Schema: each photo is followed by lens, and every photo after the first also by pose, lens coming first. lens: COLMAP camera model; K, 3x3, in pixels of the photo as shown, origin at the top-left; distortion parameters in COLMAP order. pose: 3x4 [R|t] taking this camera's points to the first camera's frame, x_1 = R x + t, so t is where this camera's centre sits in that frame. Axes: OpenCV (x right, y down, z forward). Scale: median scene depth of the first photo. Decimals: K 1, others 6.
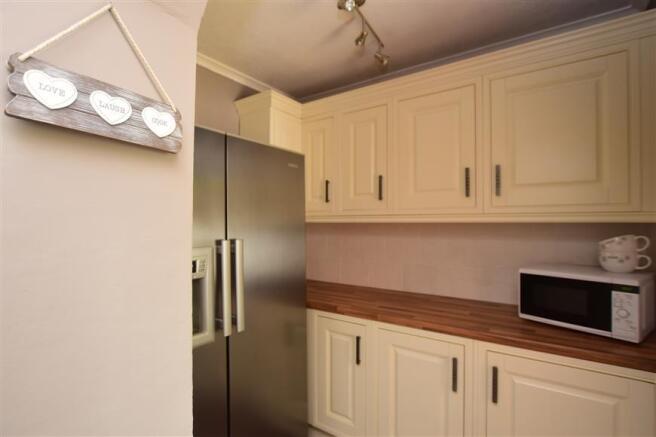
lens RADIAL K [[321.0, 0, 325.0], [0, 321.0, 220.8], [0, 0, 1]] dist [-0.019406, -0.000072]
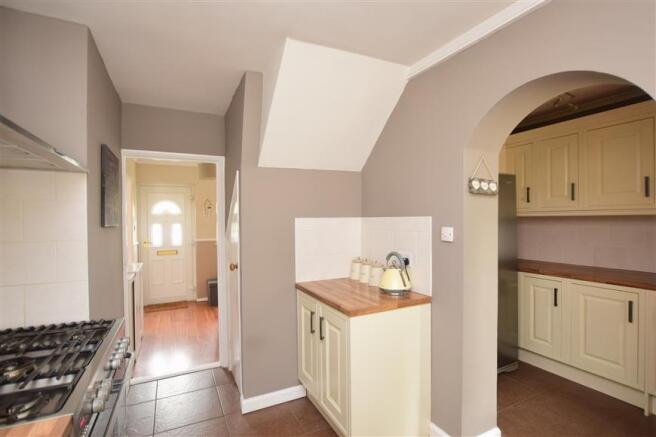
lens RADIAL K [[321.0, 0, 325.0], [0, 321.0, 220.8], [0, 0, 1]] dist [-0.019406, -0.000072]
pose [[0.878774, -0.006986, -0.477187, -0.143360], [0.012726, 0.999880, 0.008798, 0.001447], [0.477068, -0.013804, 0.878758, -0.888071]]
